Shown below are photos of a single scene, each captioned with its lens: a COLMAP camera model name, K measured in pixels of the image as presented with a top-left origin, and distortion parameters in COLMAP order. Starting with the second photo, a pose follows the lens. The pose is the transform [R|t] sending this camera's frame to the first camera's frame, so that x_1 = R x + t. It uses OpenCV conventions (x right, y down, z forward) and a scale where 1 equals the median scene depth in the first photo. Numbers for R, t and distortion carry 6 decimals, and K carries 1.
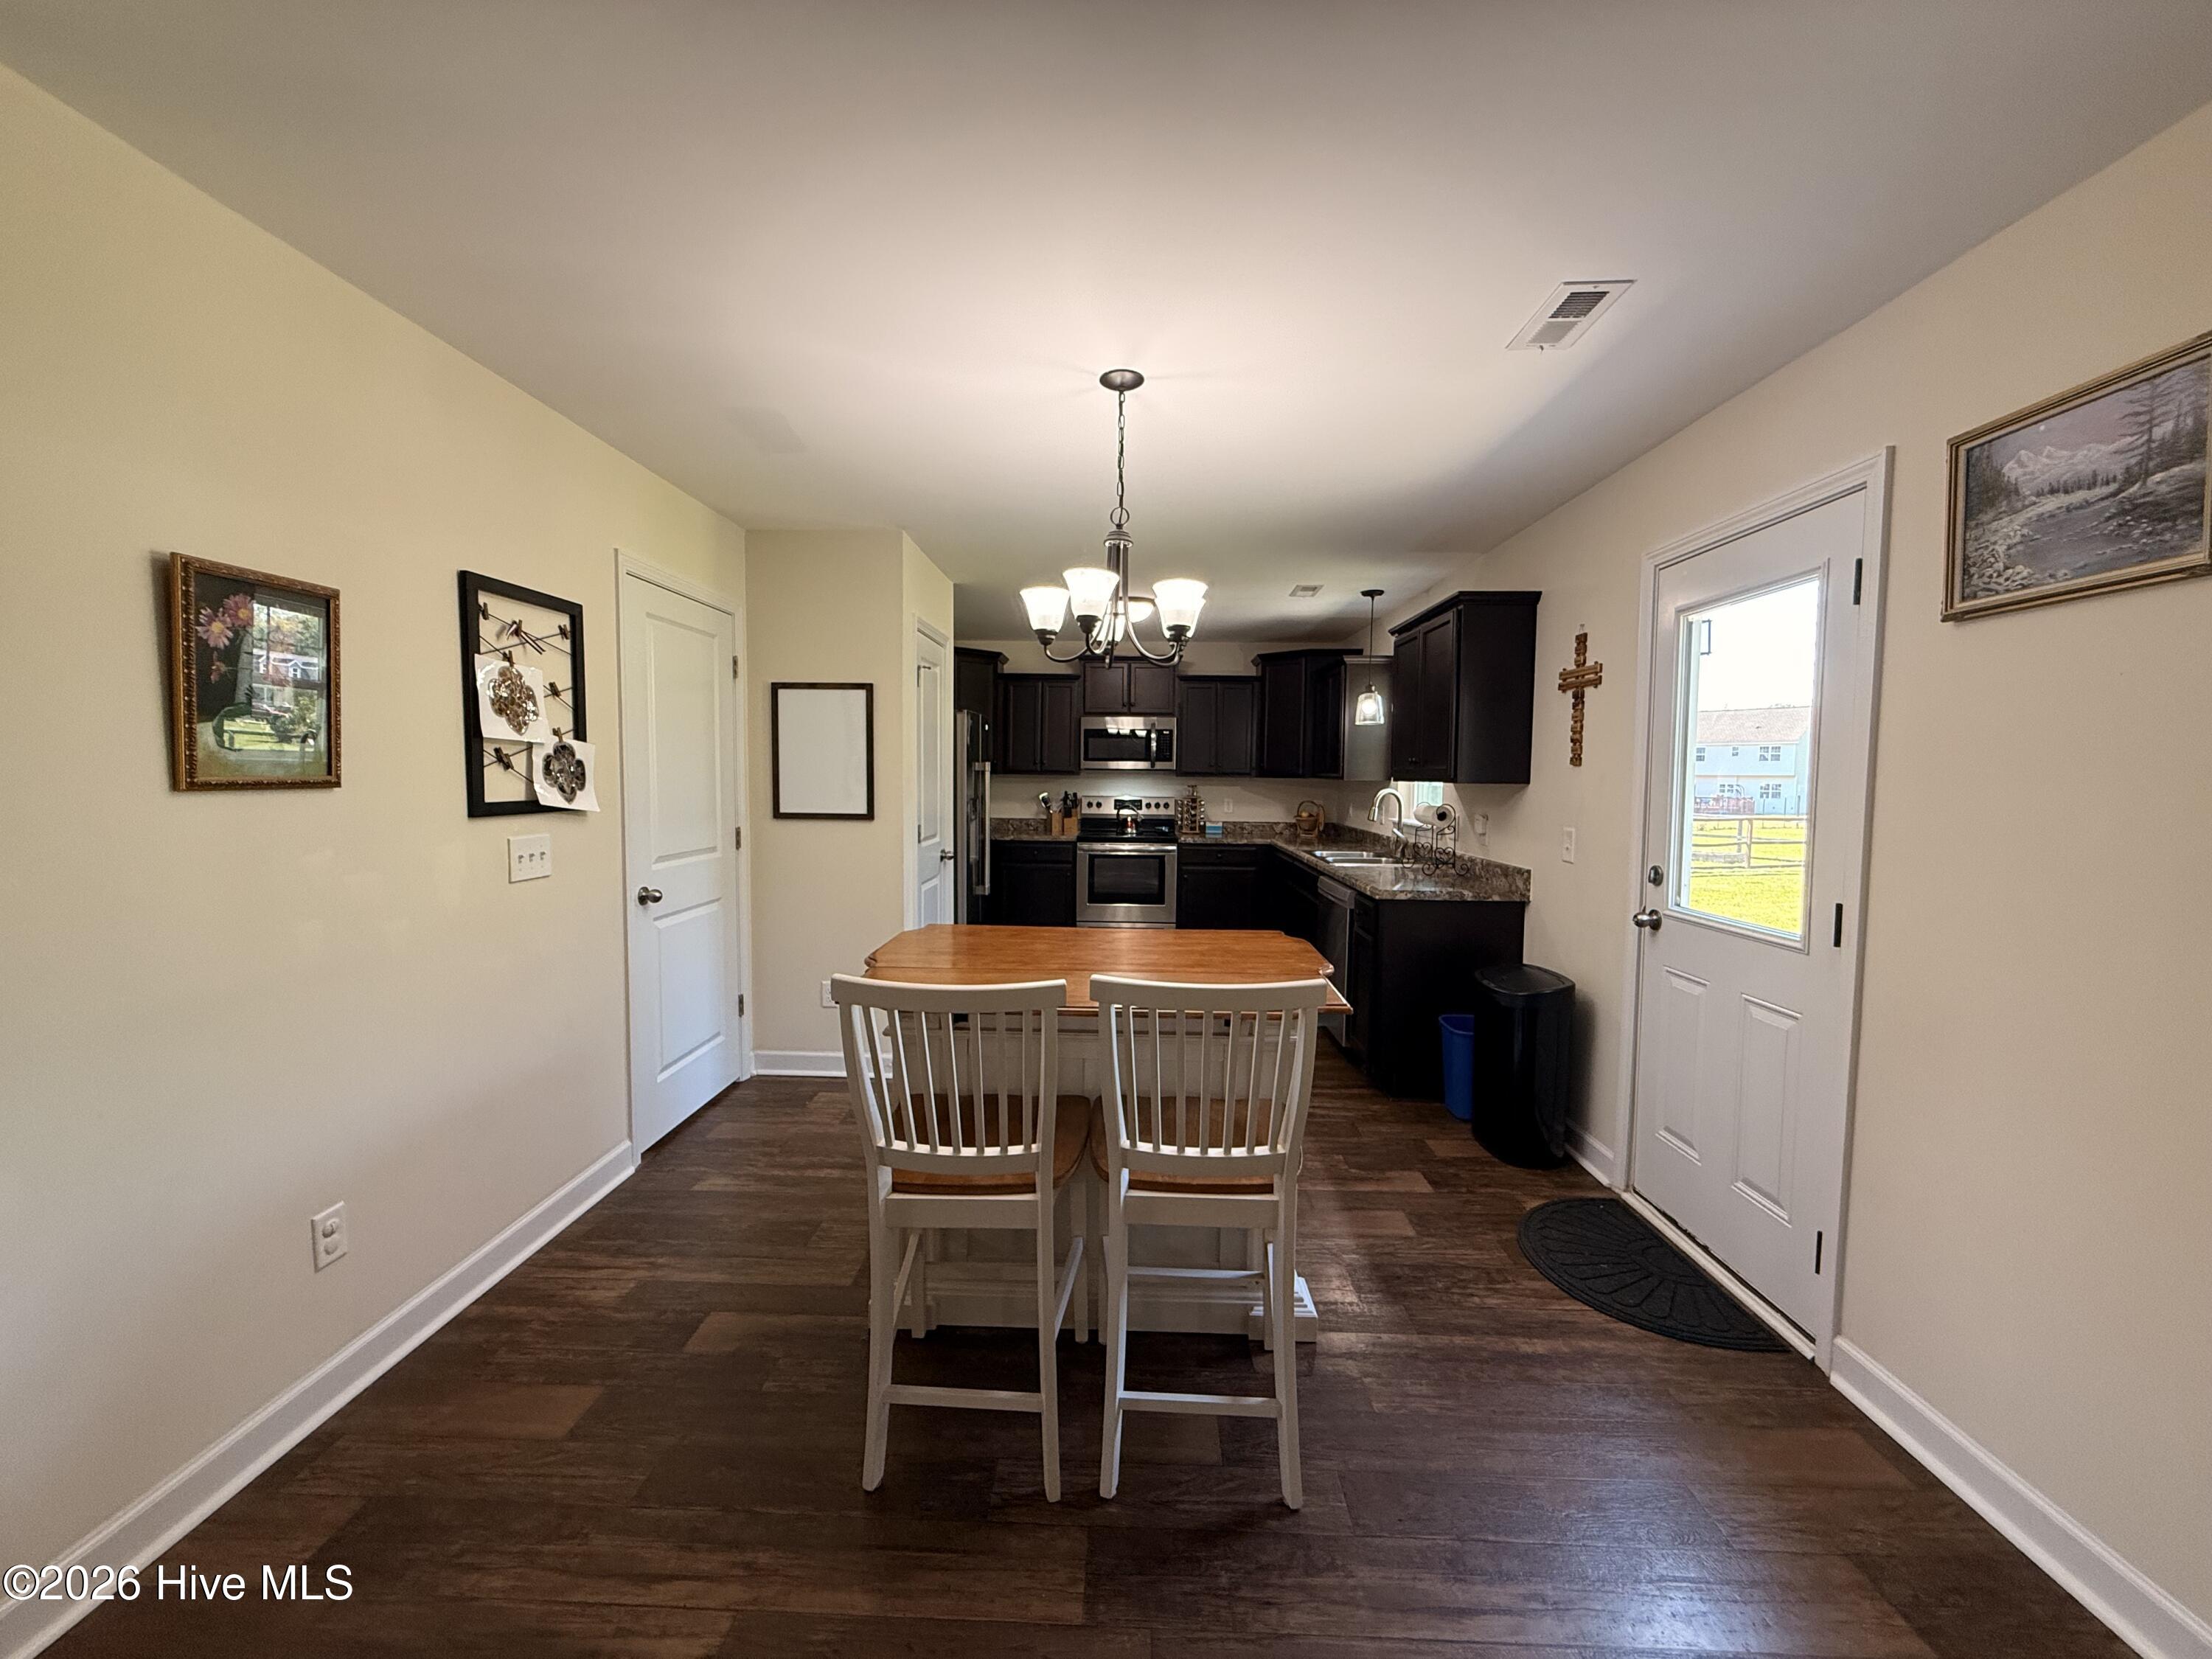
lens RADIAL K [[892.8, 0, 1062.5], [0, 892.8, 827.5], [0, 0, 1]] dist [0.001667, 0.000462]
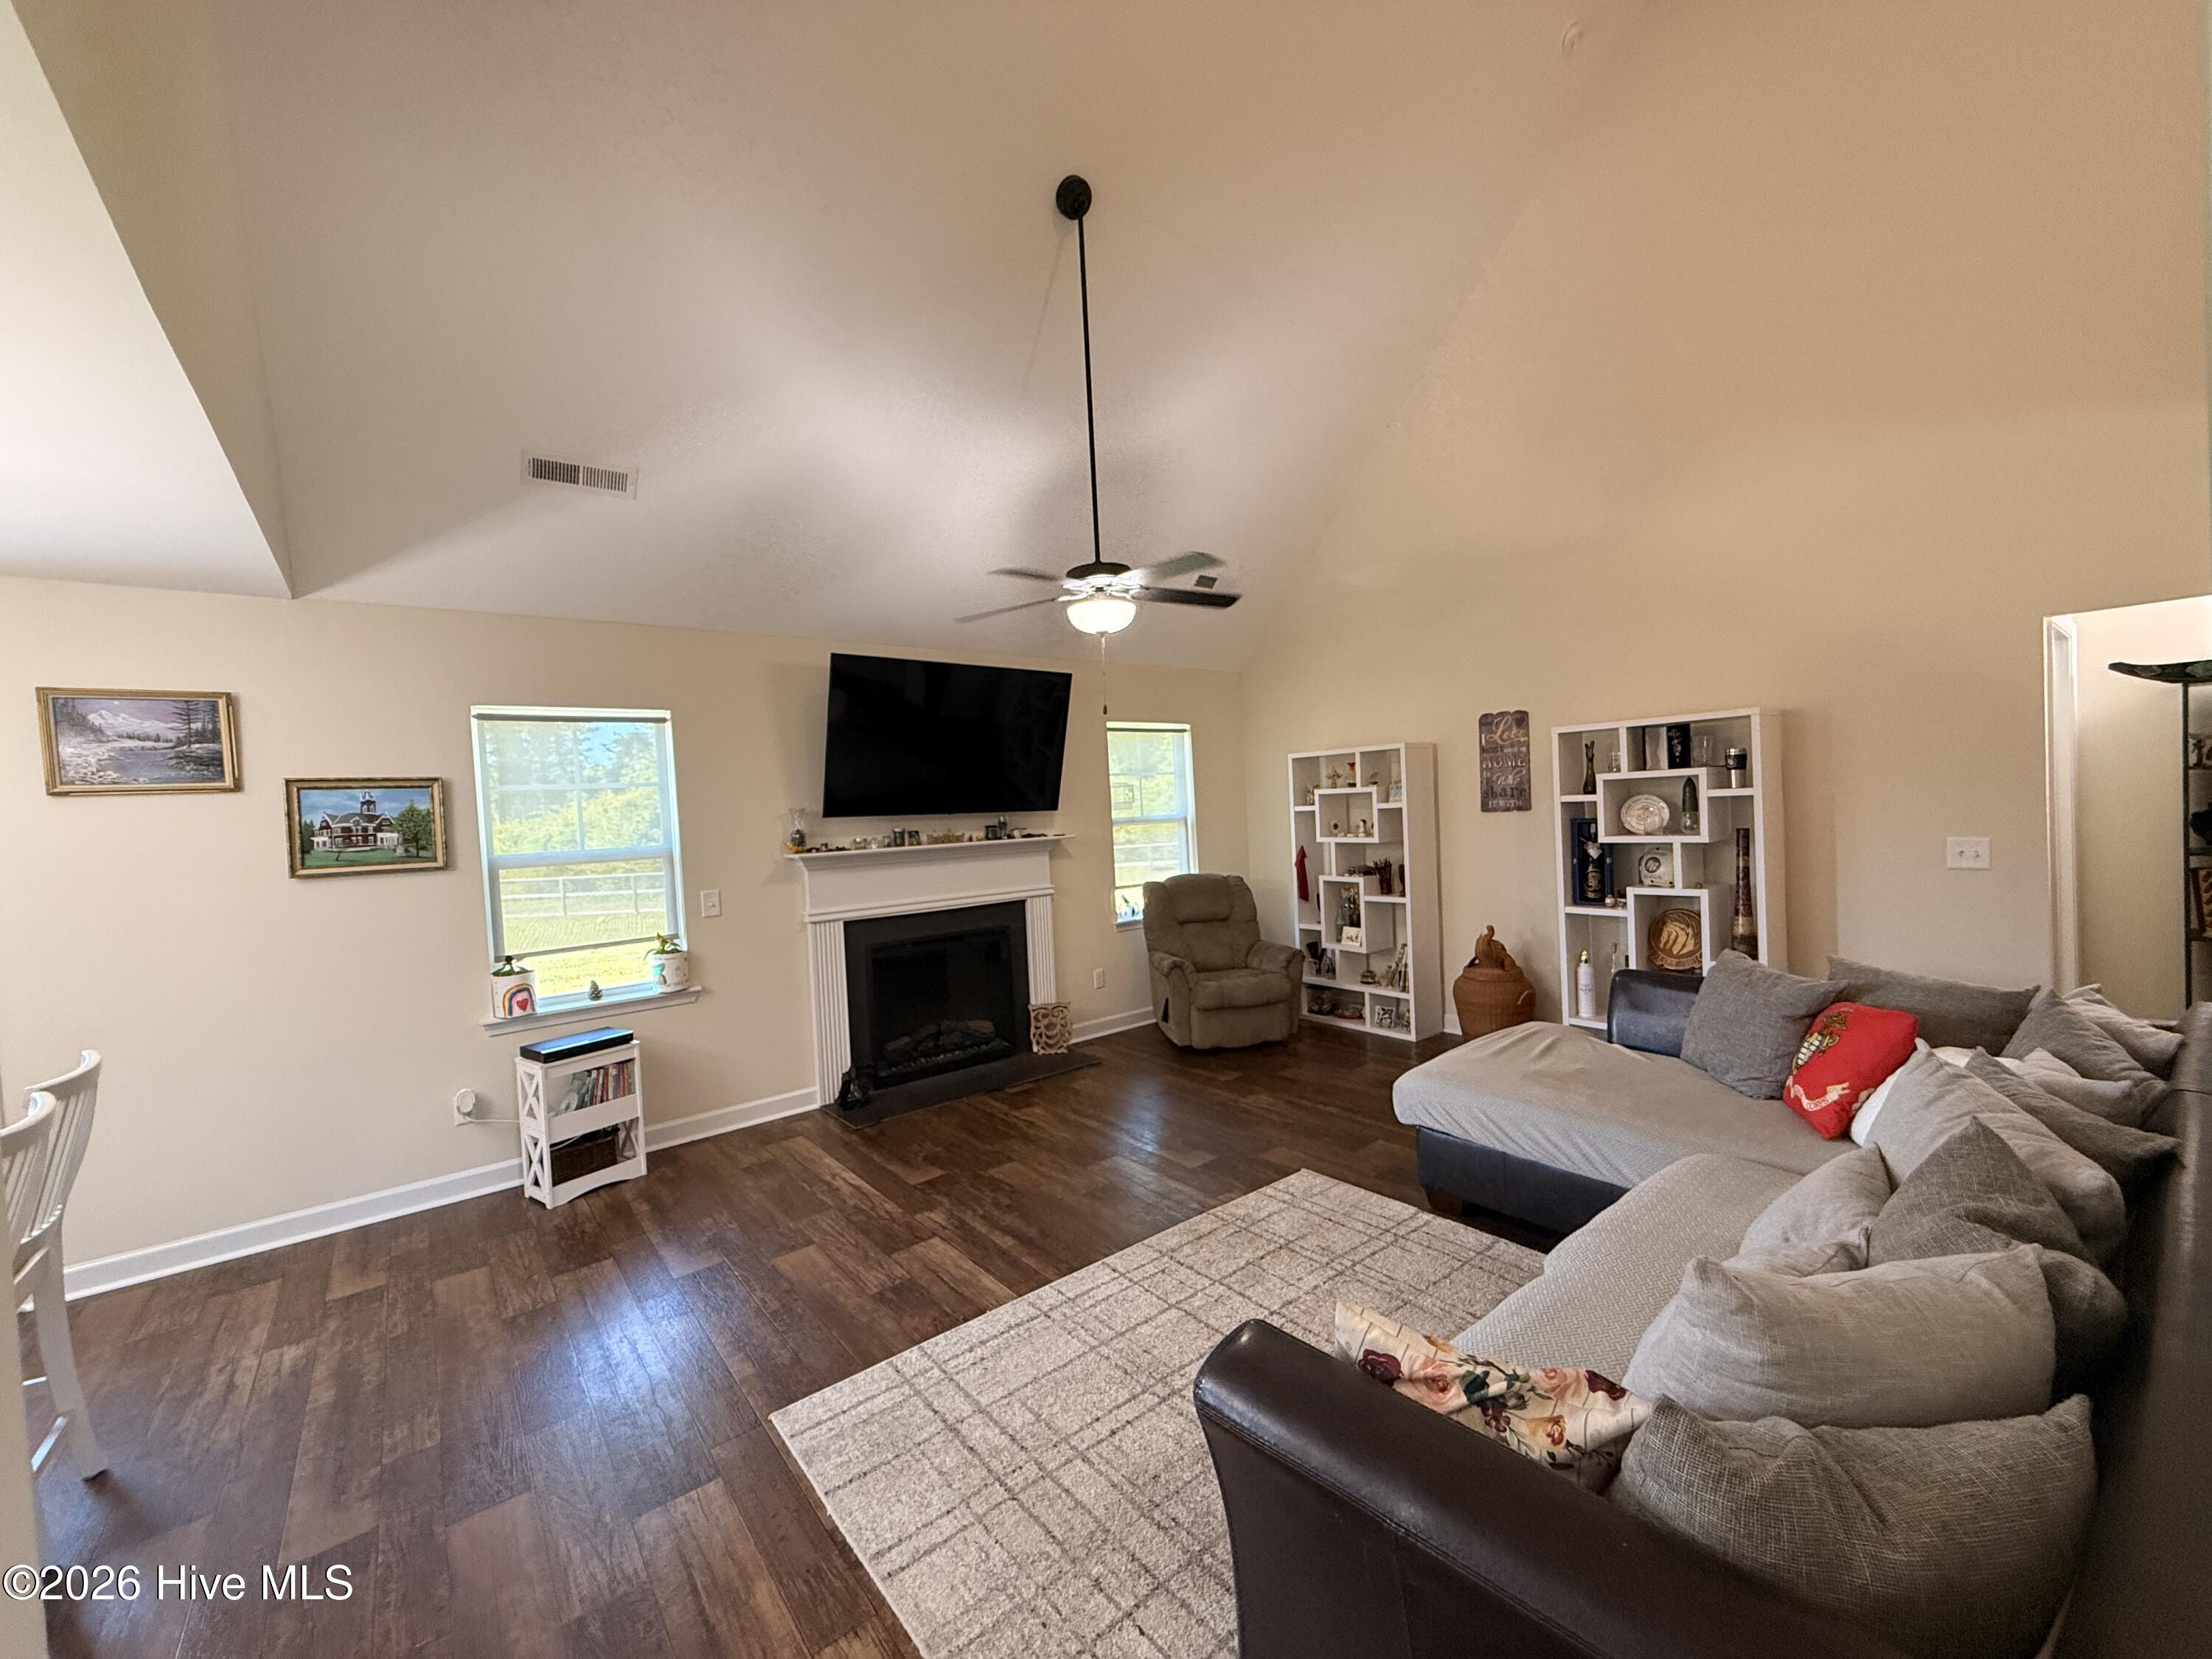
lens RADIAL K [[882.0, 0, 1104.8], [0, 882.0, 831.6], [0, 0, 1]] dist [0.001137, 0.000418]
pose [[-0.675870, -0.001500, 0.737019, -1.813061], [0.087823, 0.992709, 0.082556, -0.147603], [-0.731770, 0.120524, -0.670811, 0.783701]]
